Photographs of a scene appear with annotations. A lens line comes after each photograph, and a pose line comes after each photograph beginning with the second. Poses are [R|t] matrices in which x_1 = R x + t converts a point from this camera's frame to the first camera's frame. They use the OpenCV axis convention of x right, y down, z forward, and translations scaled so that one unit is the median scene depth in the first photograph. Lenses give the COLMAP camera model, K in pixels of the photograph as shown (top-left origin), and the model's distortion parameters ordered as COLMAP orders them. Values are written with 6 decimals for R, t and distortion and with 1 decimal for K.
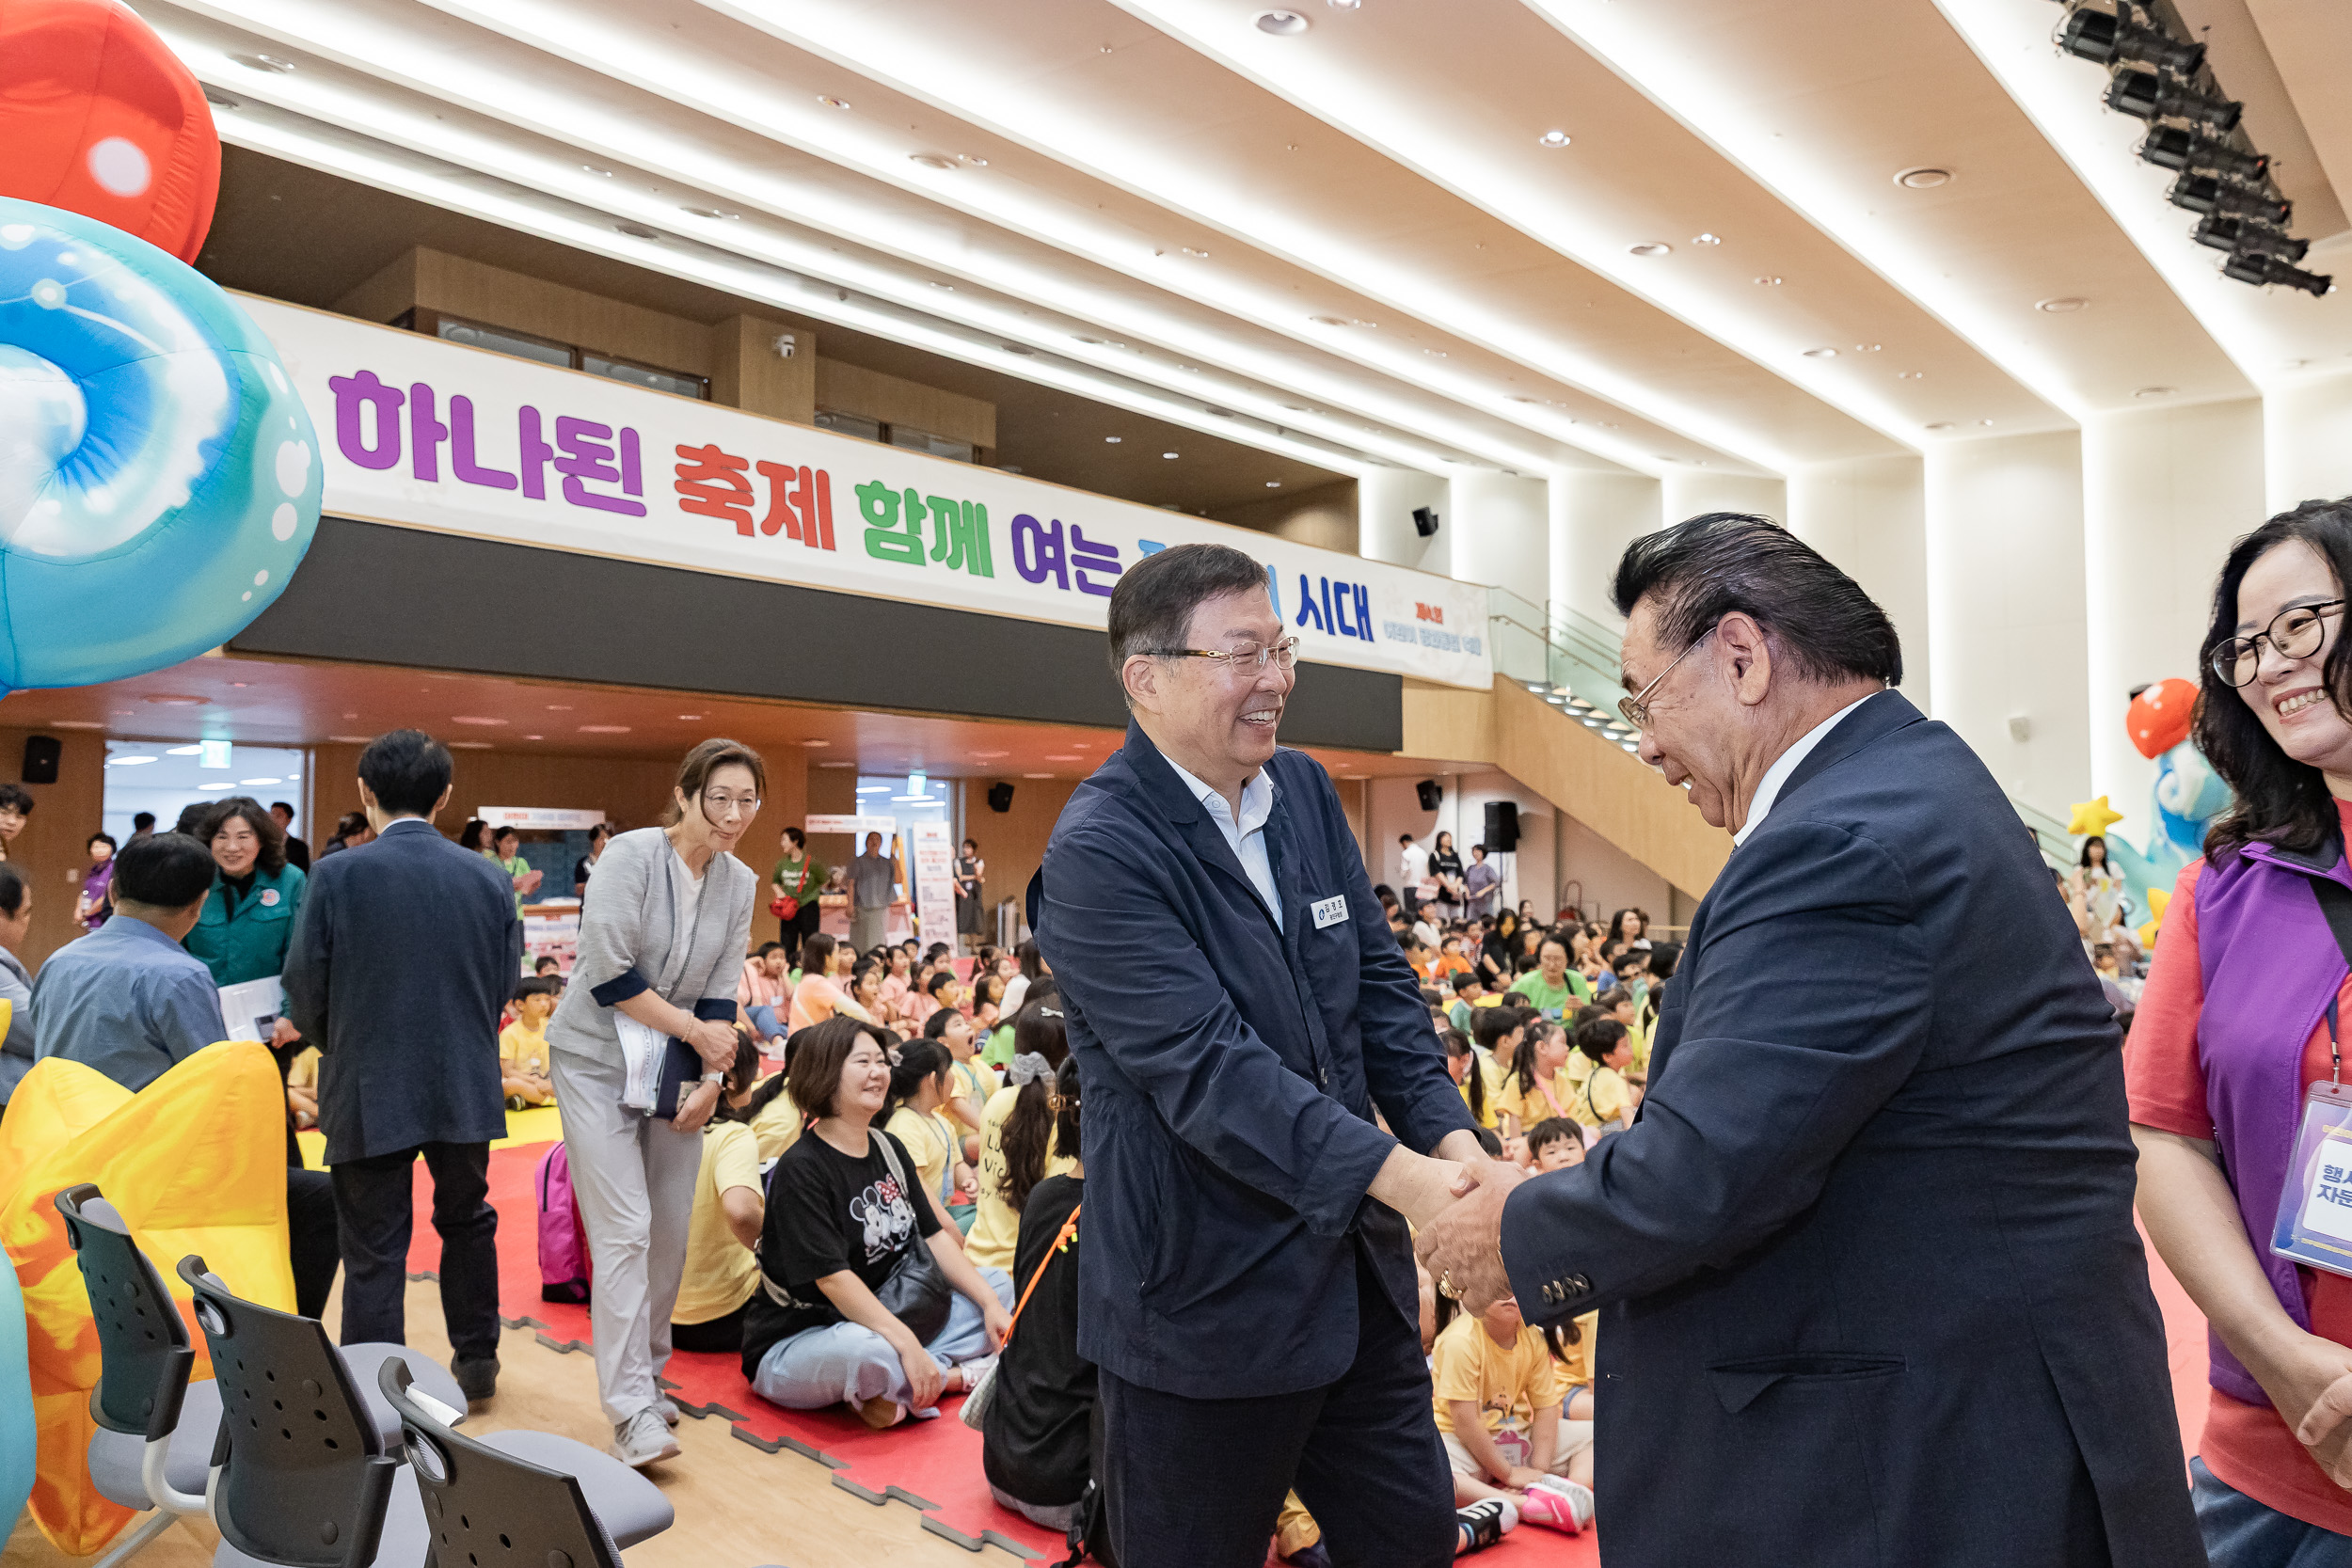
lens RADIAL K [[1594.0, 0, 1164.9], [0, 1594.0, 771.1], [0, 0, 1]] dist [-0.019840, 0.034745]
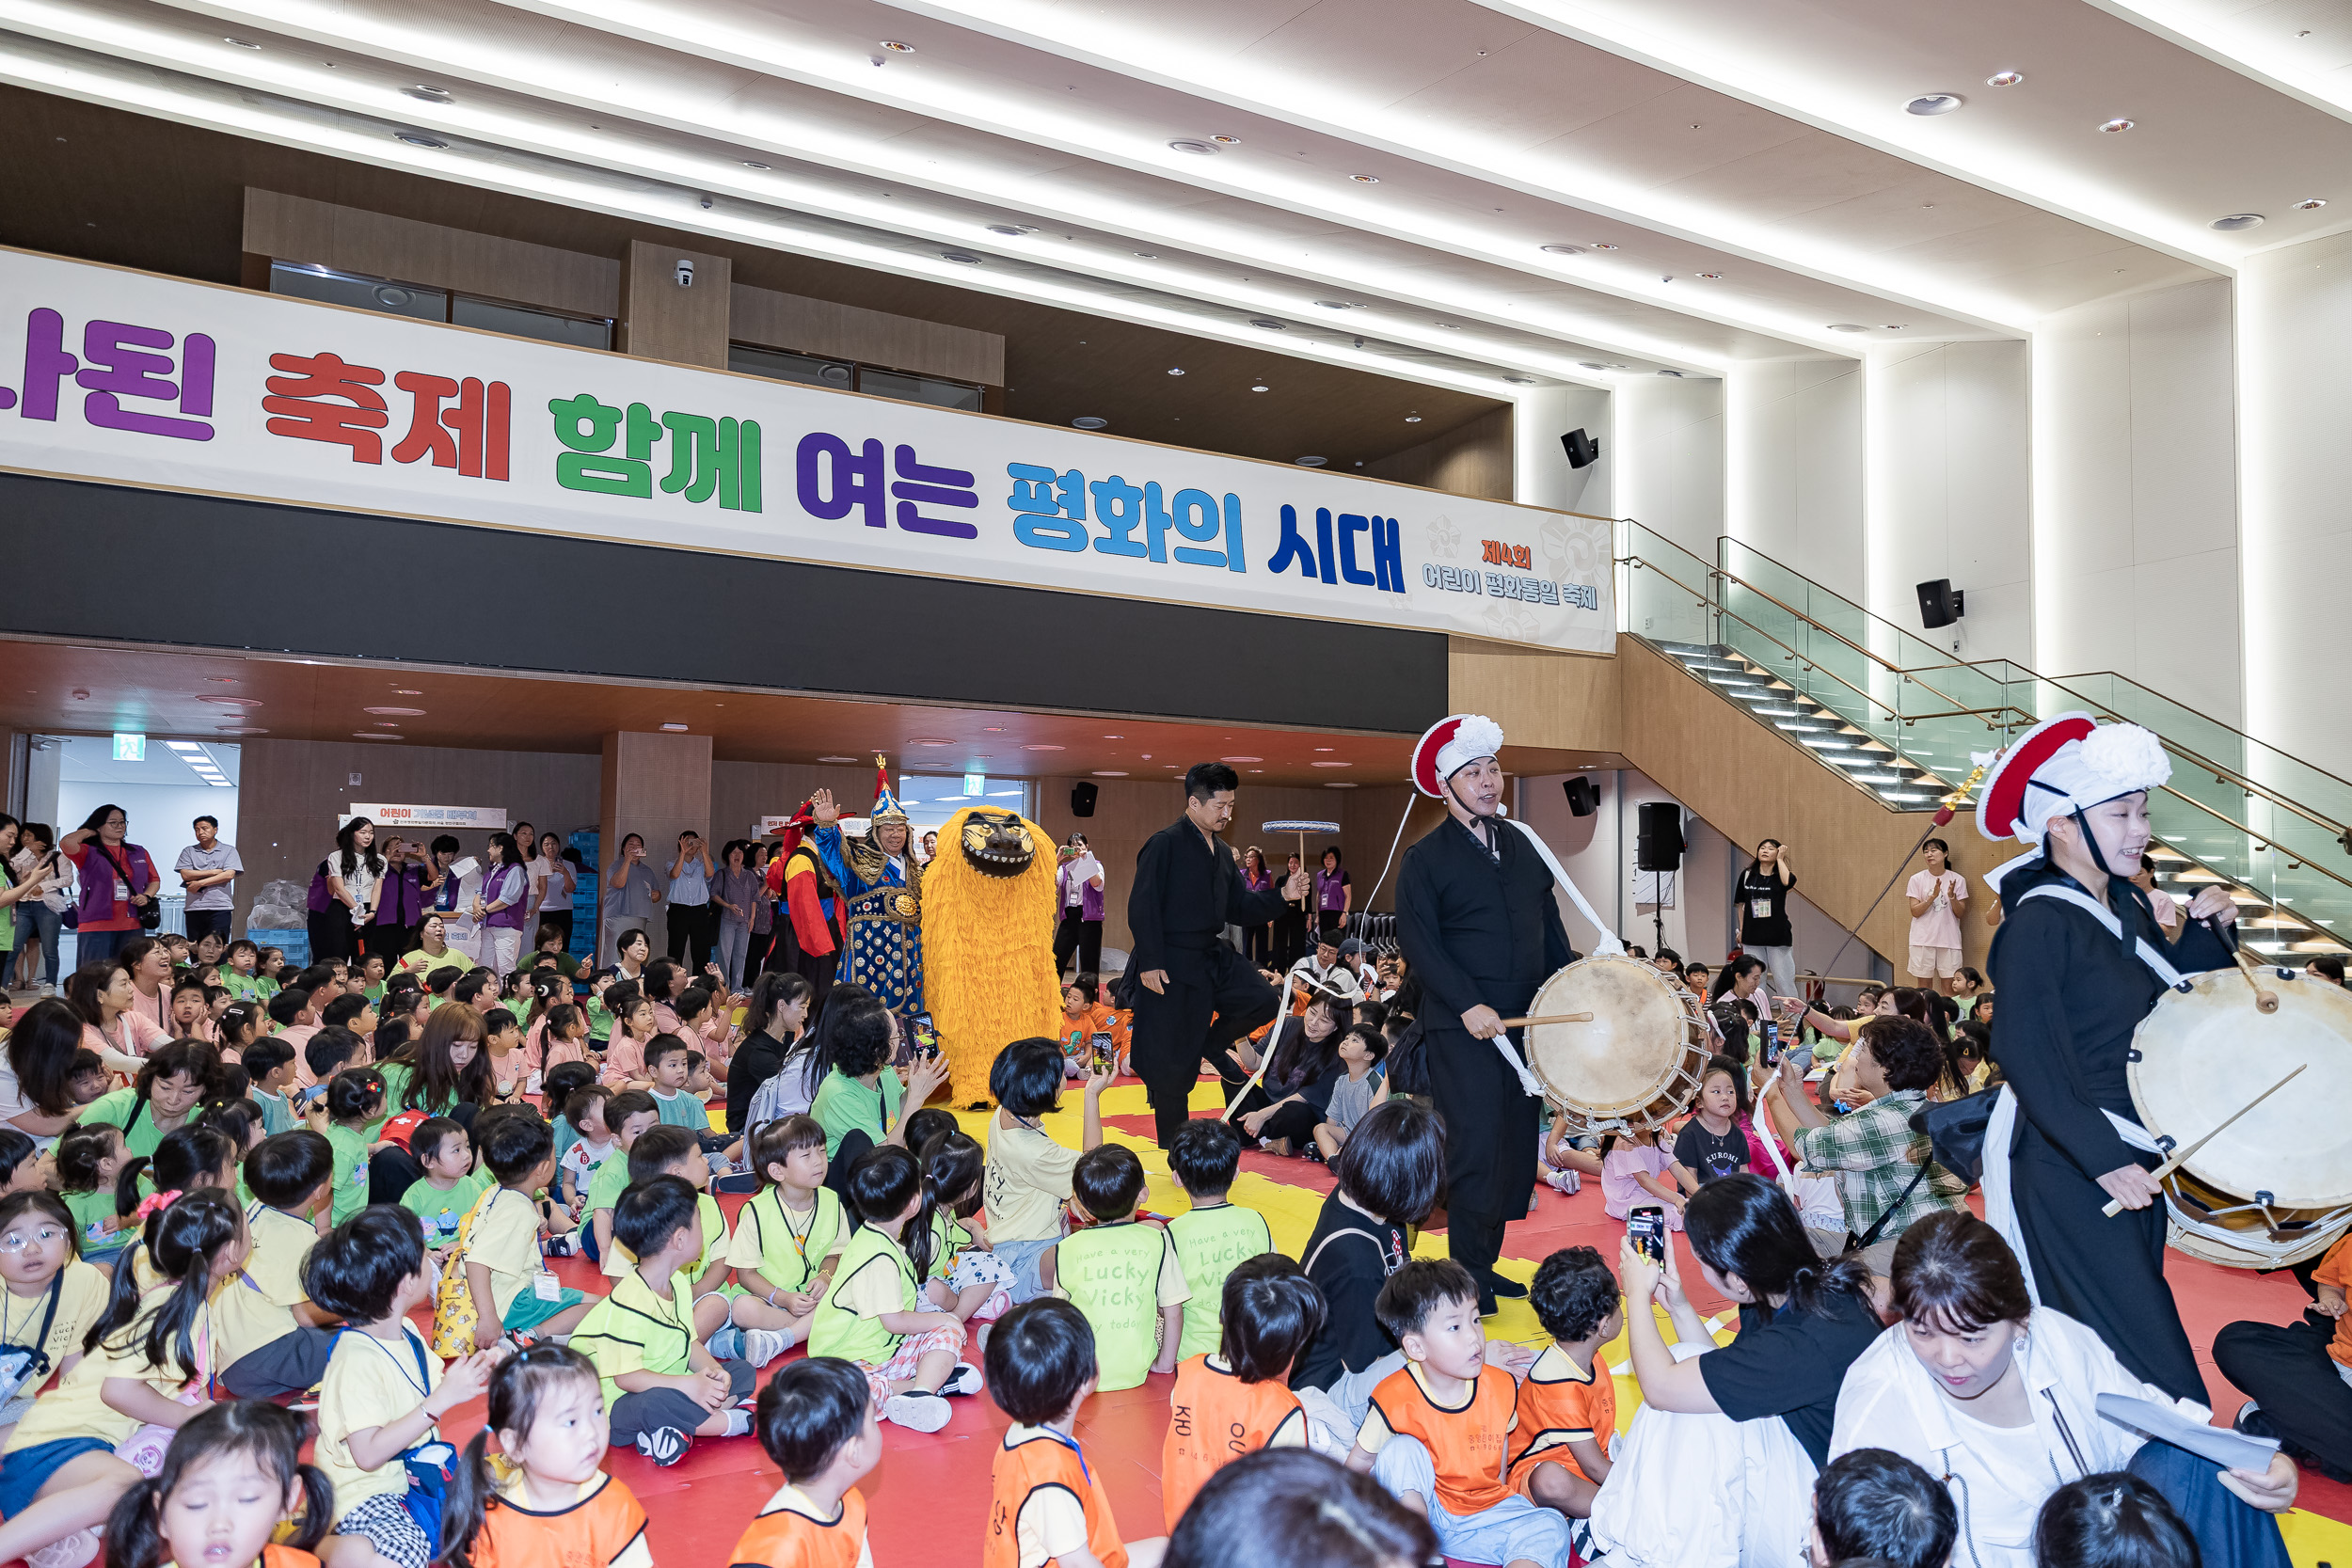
lens RADIAL K [[1594.0, 0, 1182.9], [0, 1594.0, 767.4], [0, 0, 1]] dist [-0.019840, 0.034745]
pose [[0.953596, -0.005703, -0.301036, 0.317119], [0.001264, 0.999888, -0.014939, 0.017572], [0.301087, 0.013865, 0.953496, 0.293286]]
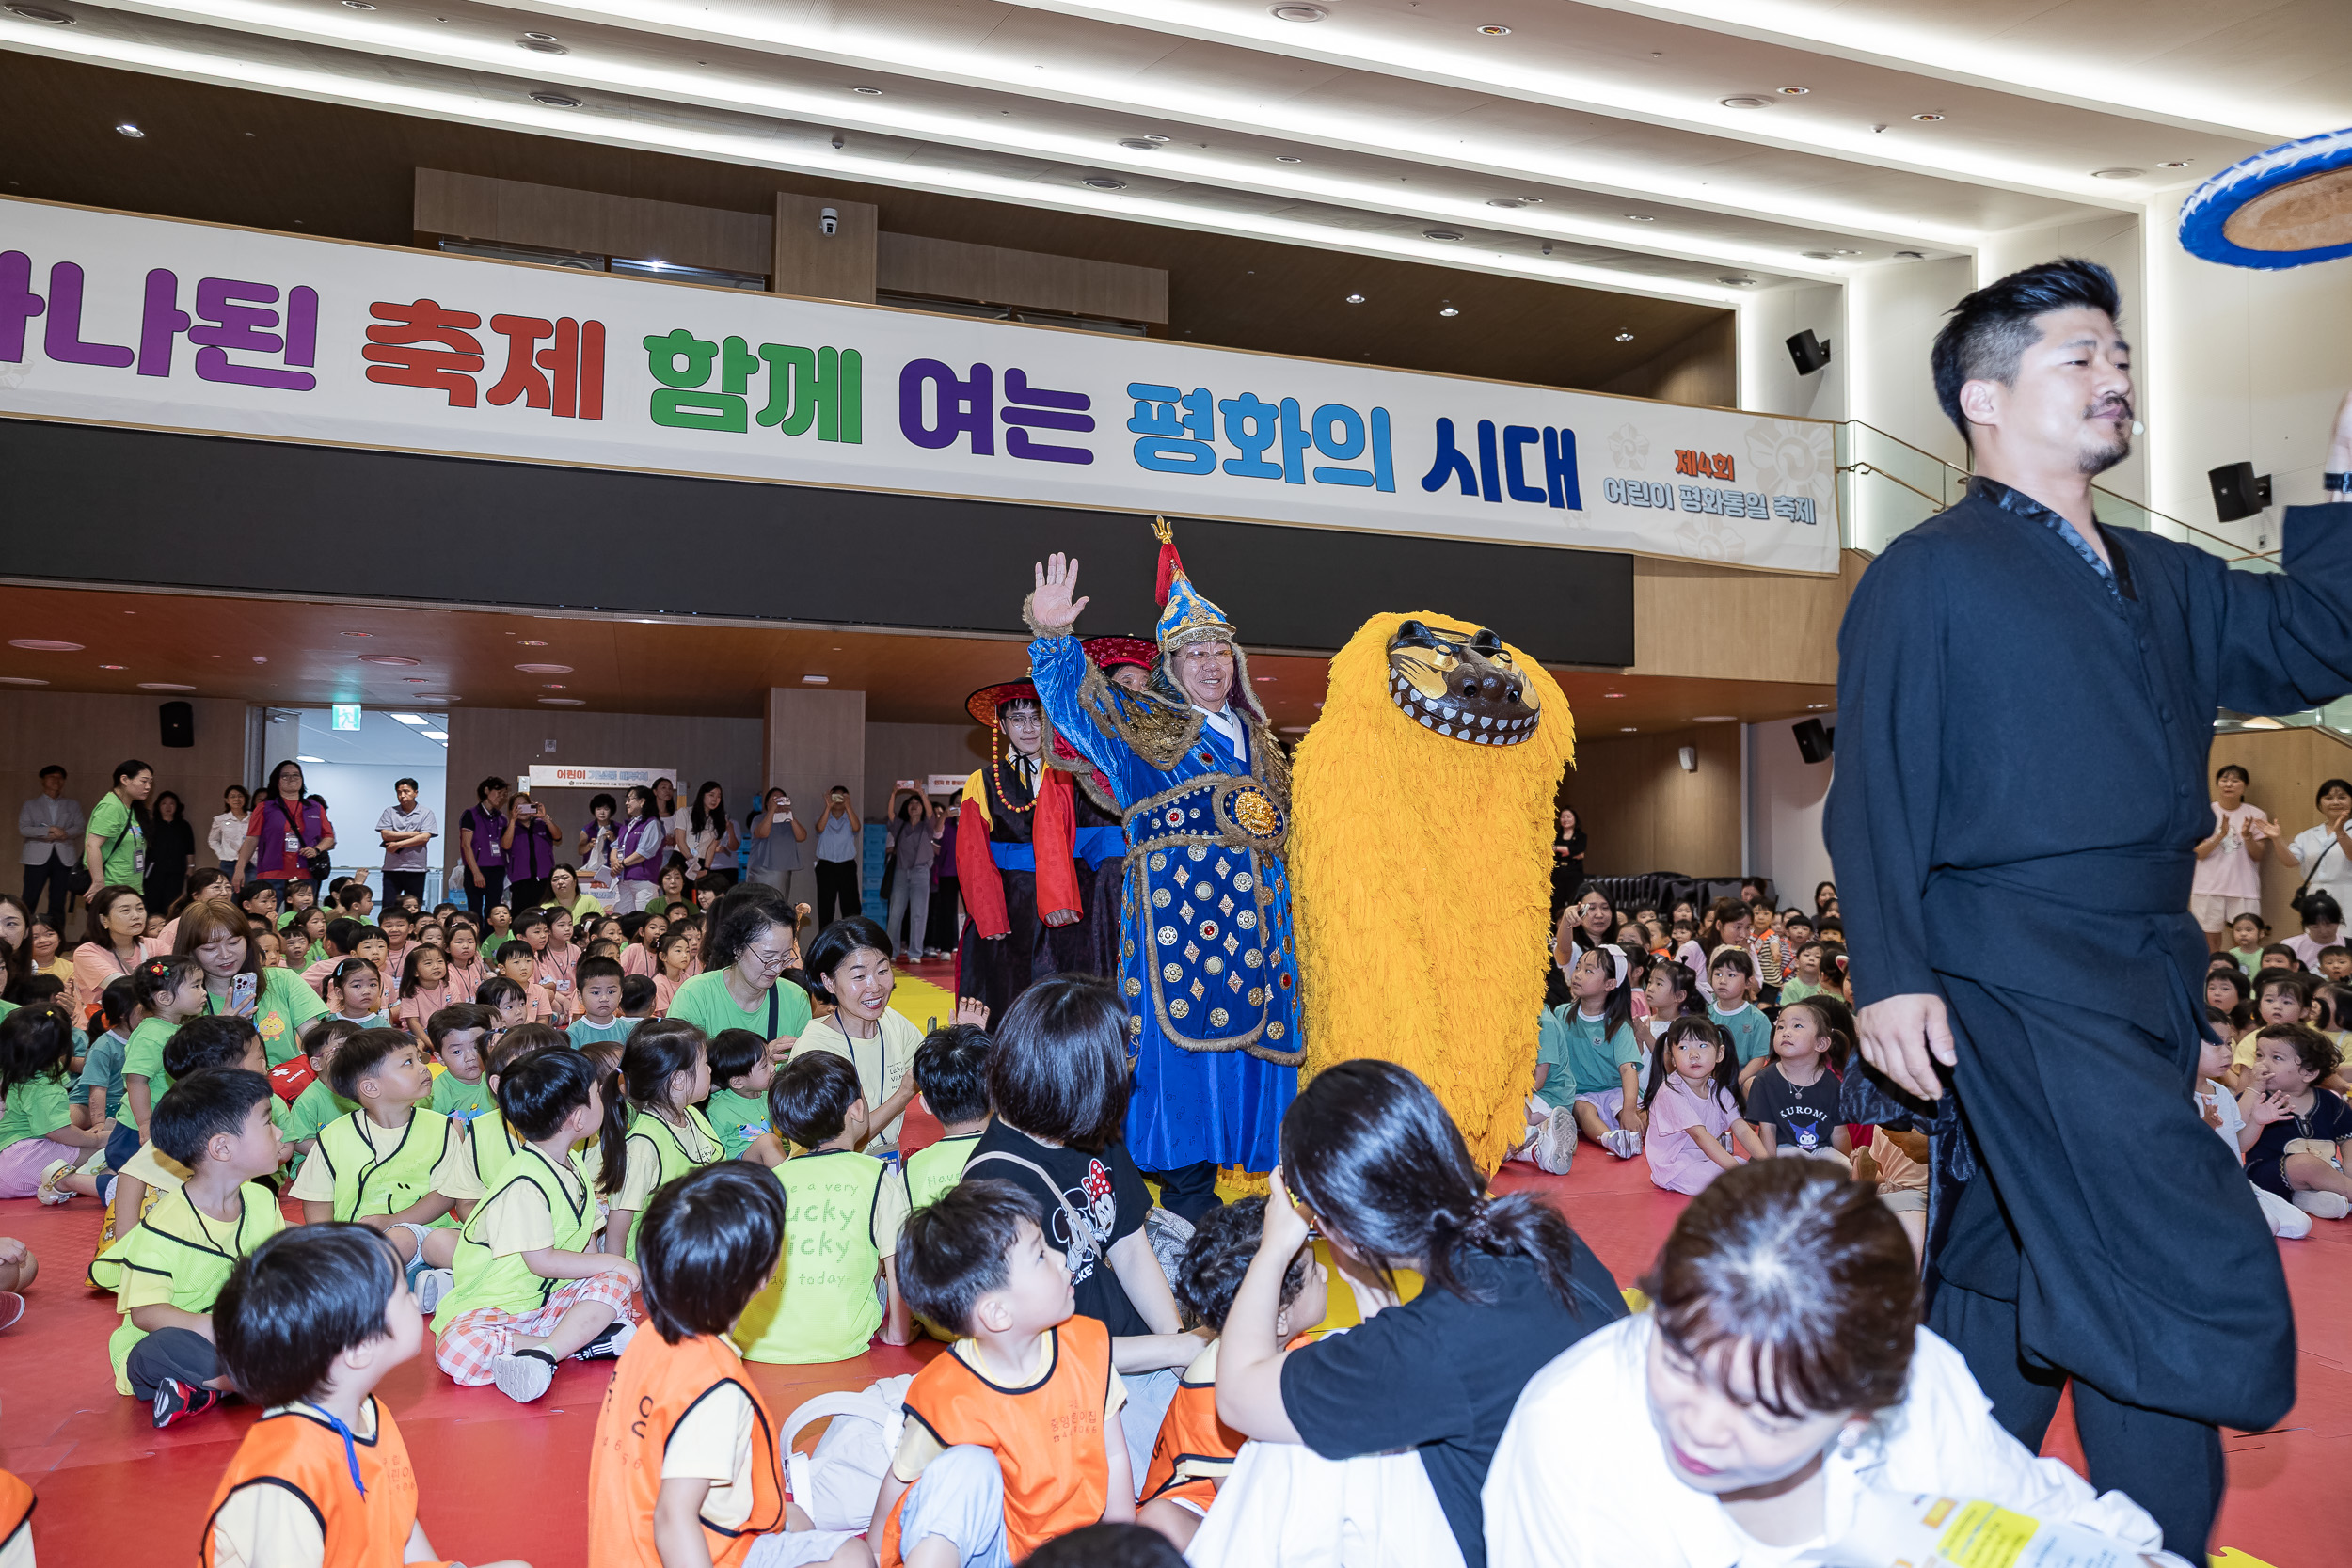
lens RADIAL K [[1594.0, 0, 1179.5], [0, 1594.0, 763.5], [0, 0, 1]] dist [-0.019840, 0.034745]
pose [[0.882121, -0.019796, -0.470607, 0.365709], [0.015861, 0.999798, -0.012326, 0.041981], [0.470756, 0.003408, 0.882257, 0.381393]]
